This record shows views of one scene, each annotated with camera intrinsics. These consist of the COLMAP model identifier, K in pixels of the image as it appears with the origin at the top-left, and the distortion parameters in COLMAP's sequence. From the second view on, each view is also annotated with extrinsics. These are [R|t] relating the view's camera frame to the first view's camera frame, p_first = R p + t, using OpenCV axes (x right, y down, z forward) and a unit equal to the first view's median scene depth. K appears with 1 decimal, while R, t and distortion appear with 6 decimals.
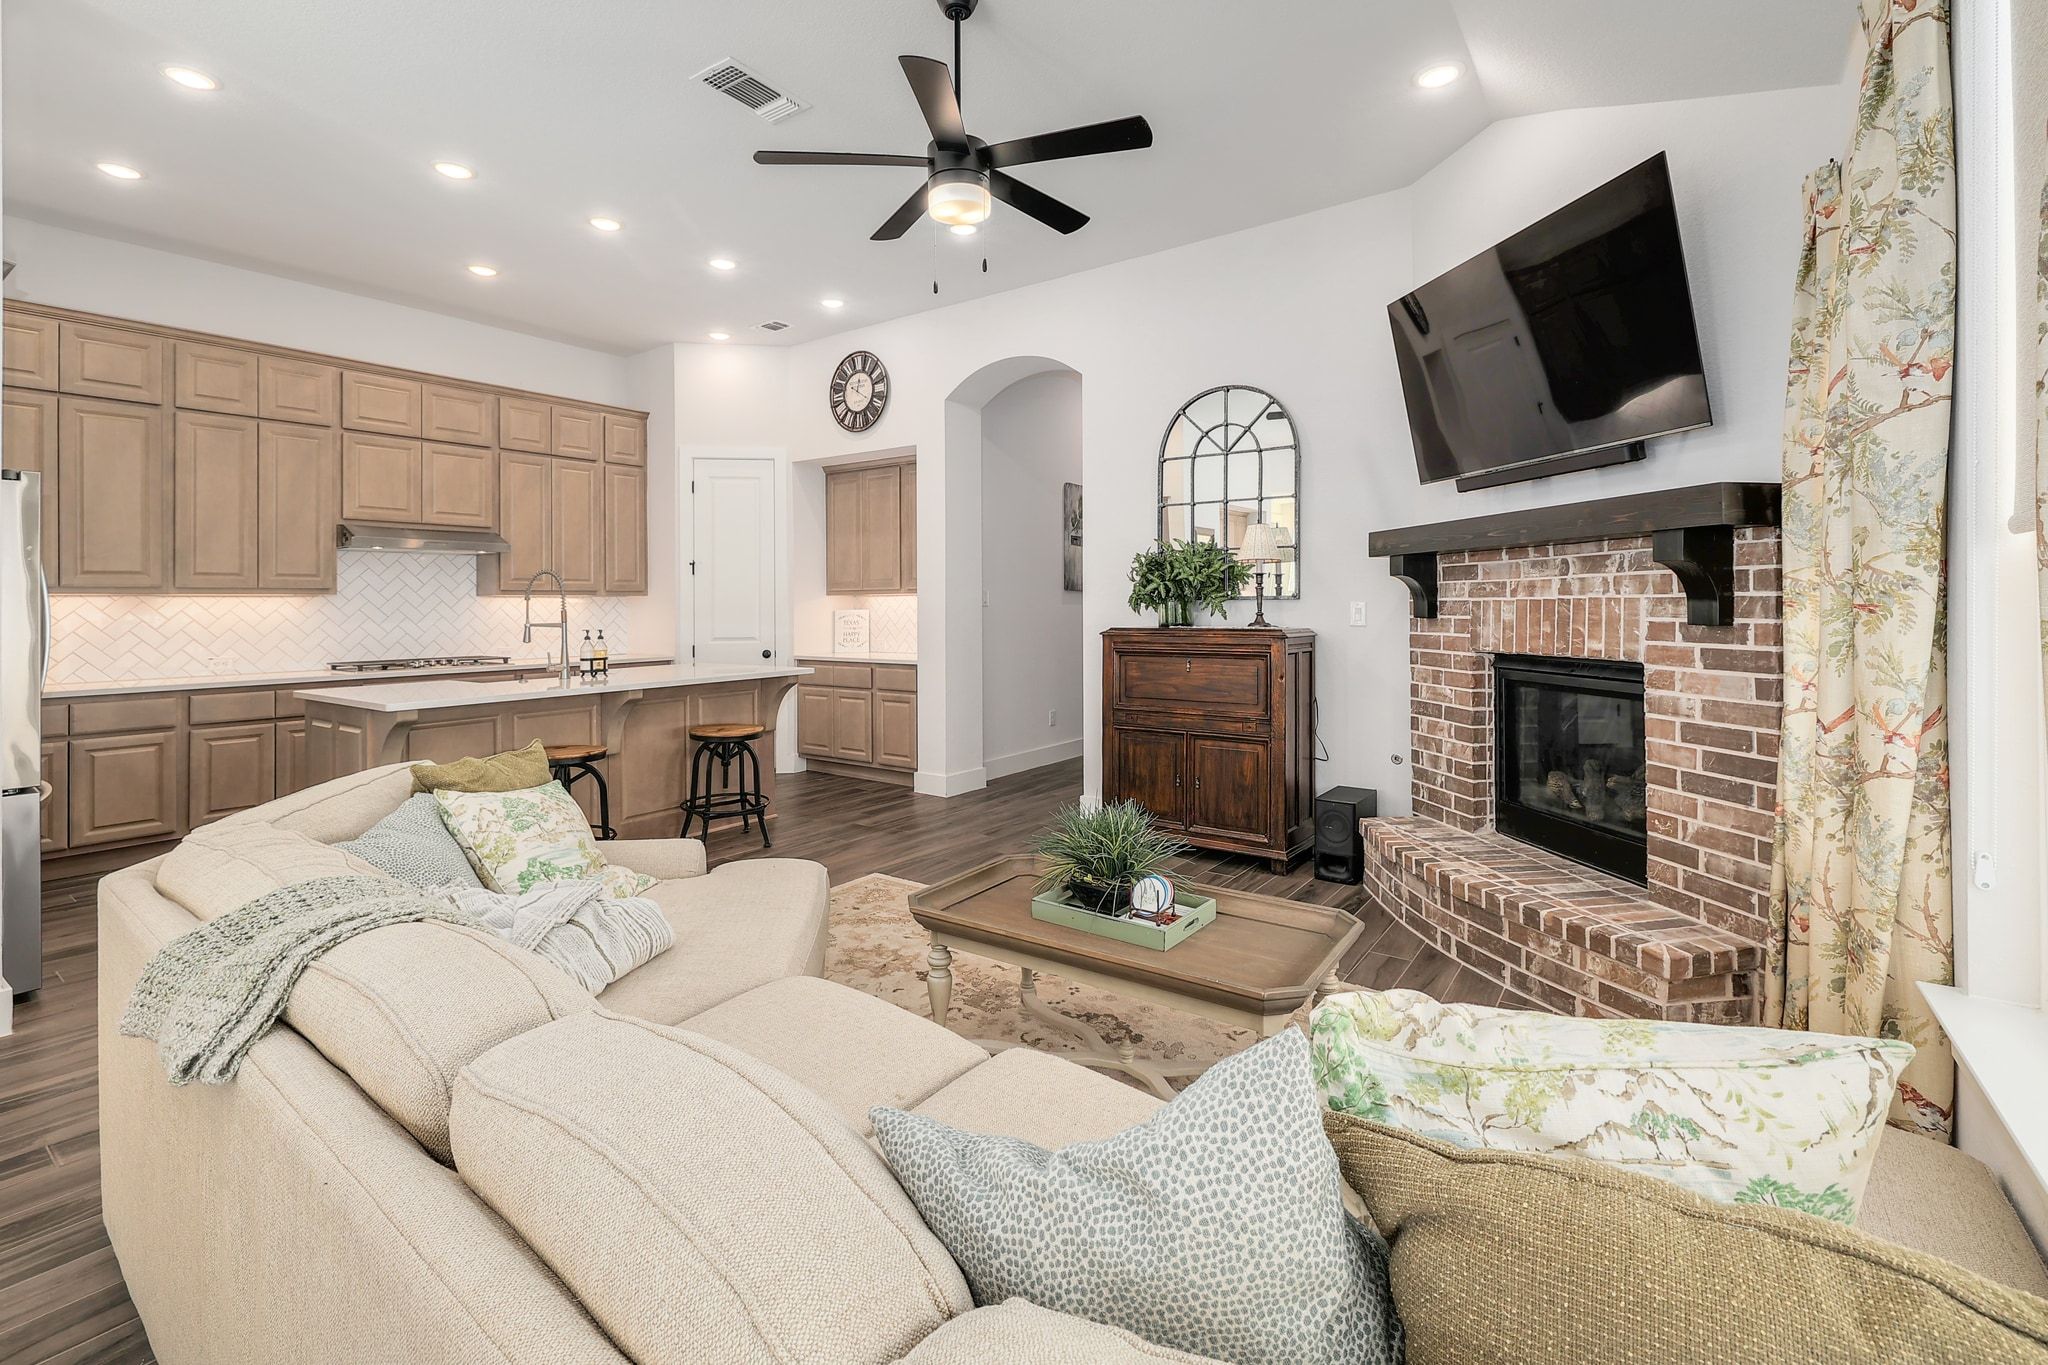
lens RADIAL K [[898.7, 0, 1029.8], [0, 898.7, 595.5], [0, 0, 1]] dist [-0.002542, -0.001000]
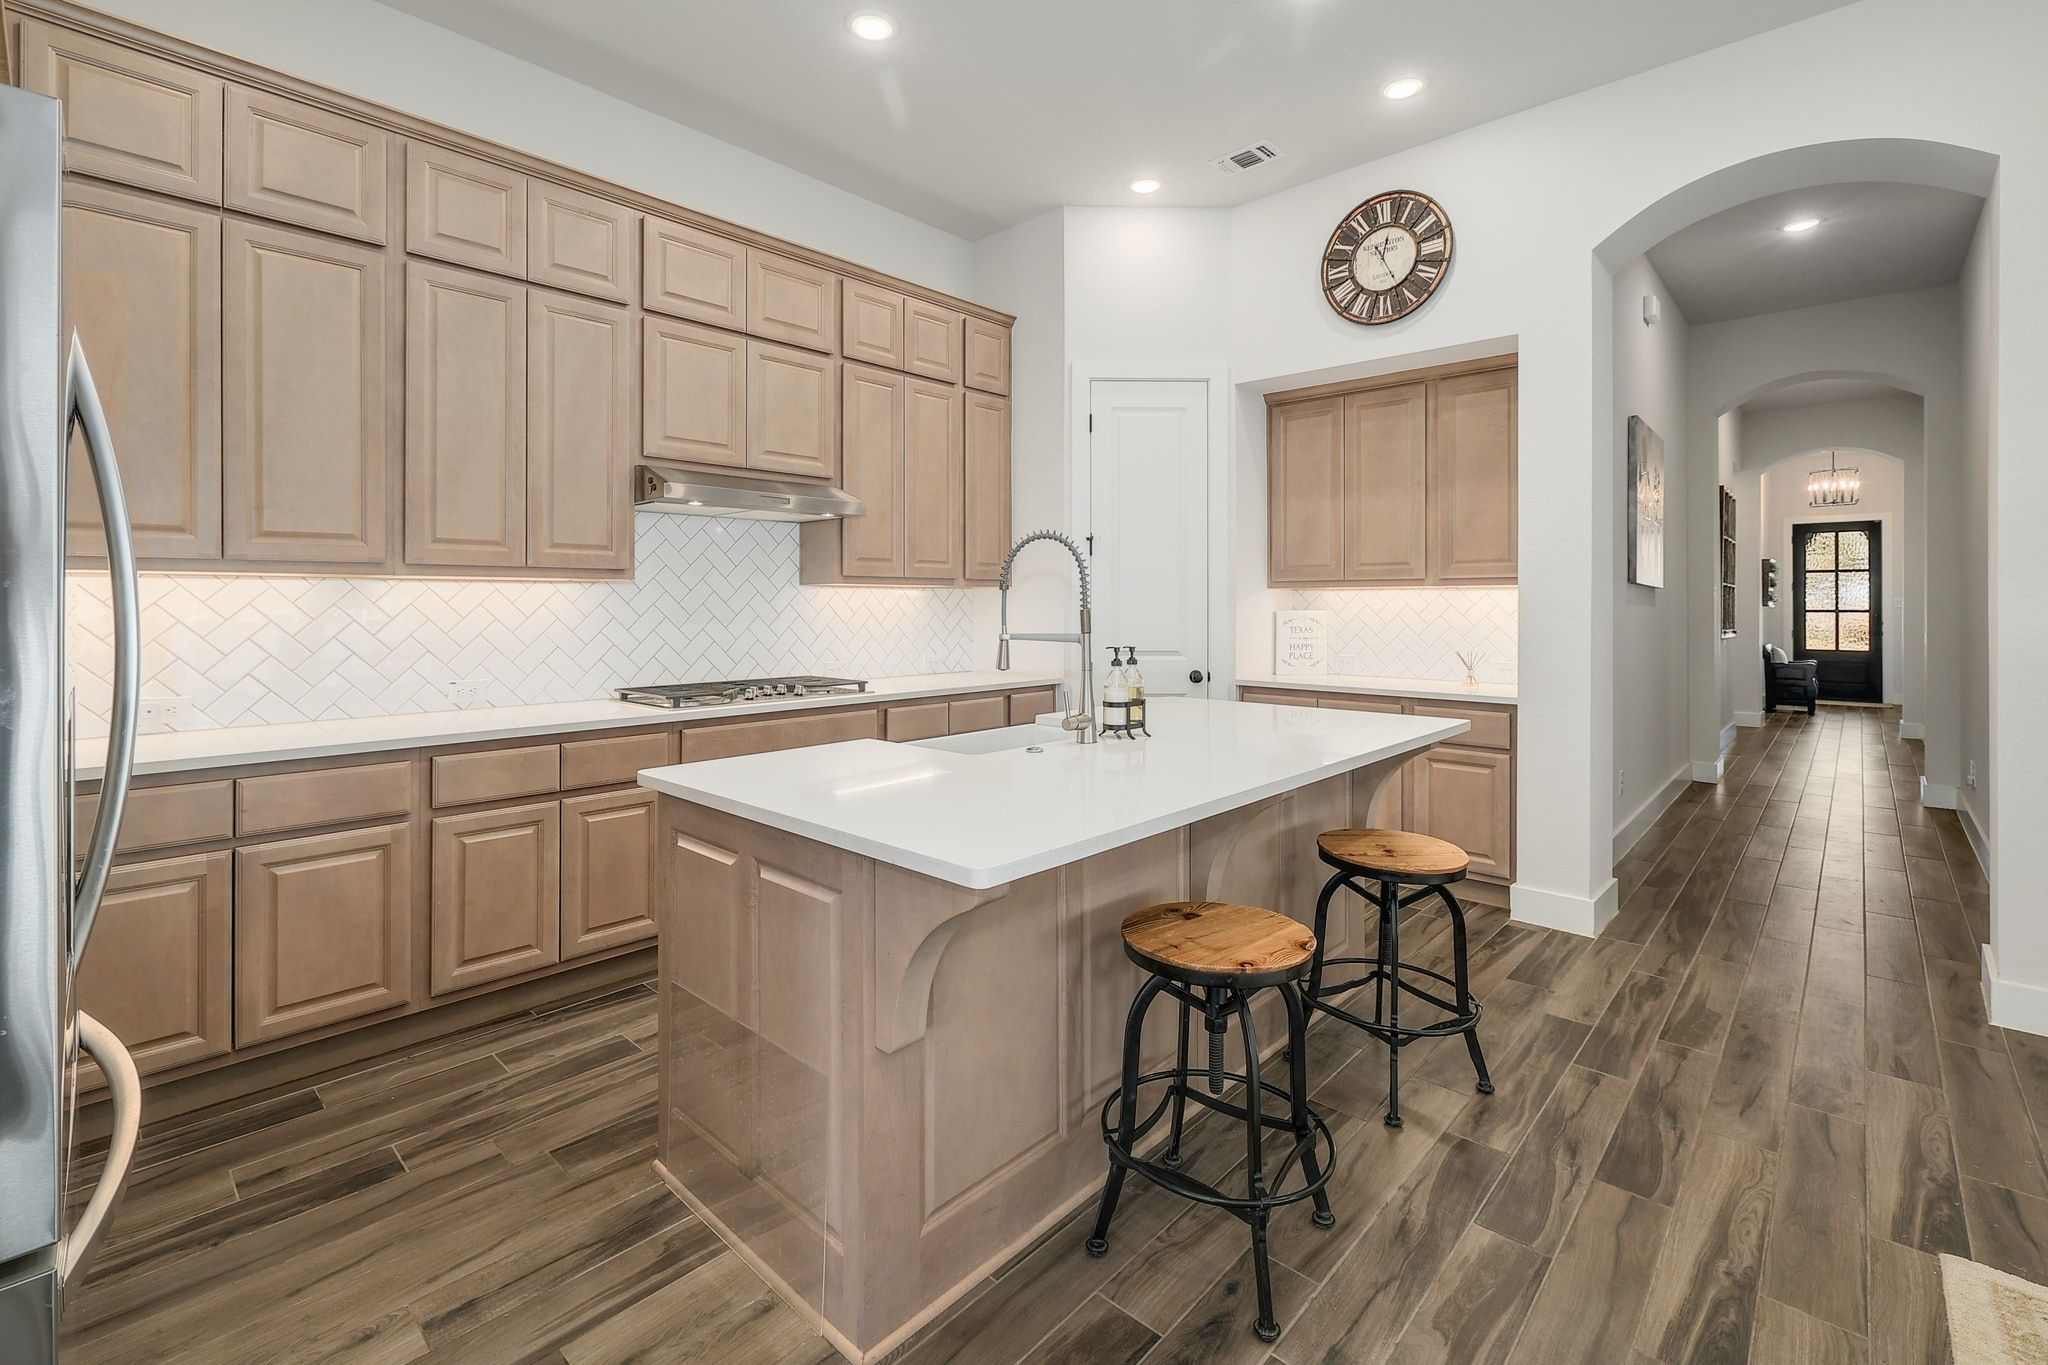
lens RADIAL K [[898.7, 0, 1015.0], [0, 898.7, 600.7], [0, 0, 1]] dist [-0.002542, -0.001000]
pose [[0.990712, 0.008681, -0.135700, -0.485525], [-0.007609, 0.999936, 0.008413, 0.007180], [0.135764, -0.007302, 0.990714, 0.479188]]
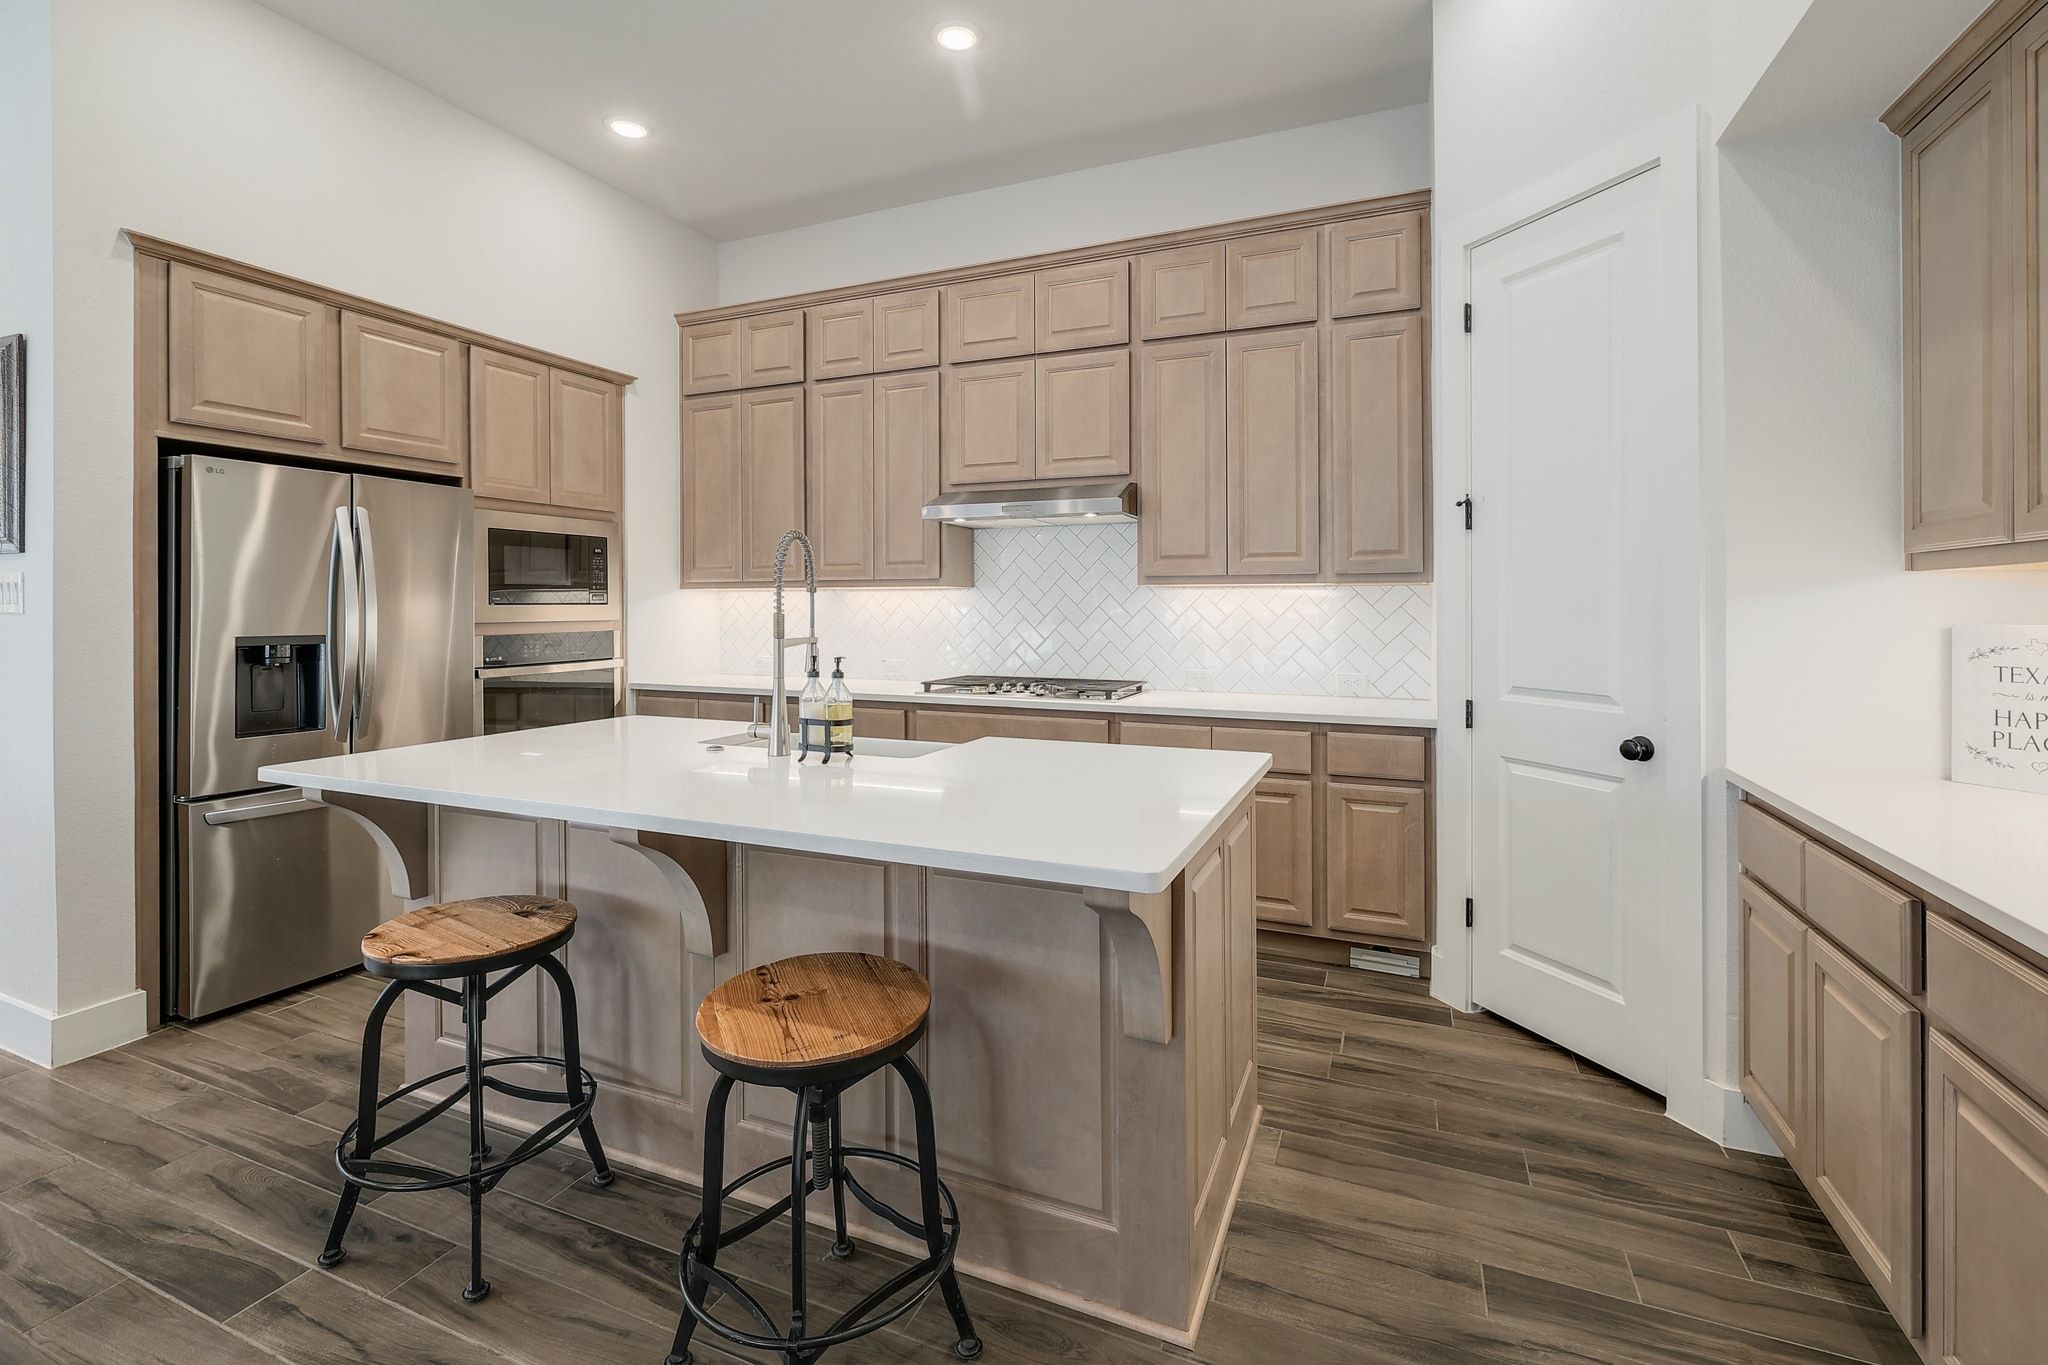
lens RADIAL K [[898.7, 0, 1022.0], [0, 898.7, 596.8], [0, 0, 1]] dist [-0.002542, -0.001000]
pose [[0.215891, -0.002058, -0.976415, -0.022817], [0.006611, 0.999978, -0.000646, 0.009642], [0.976395, -0.006315, 0.215900, 1.016170]]
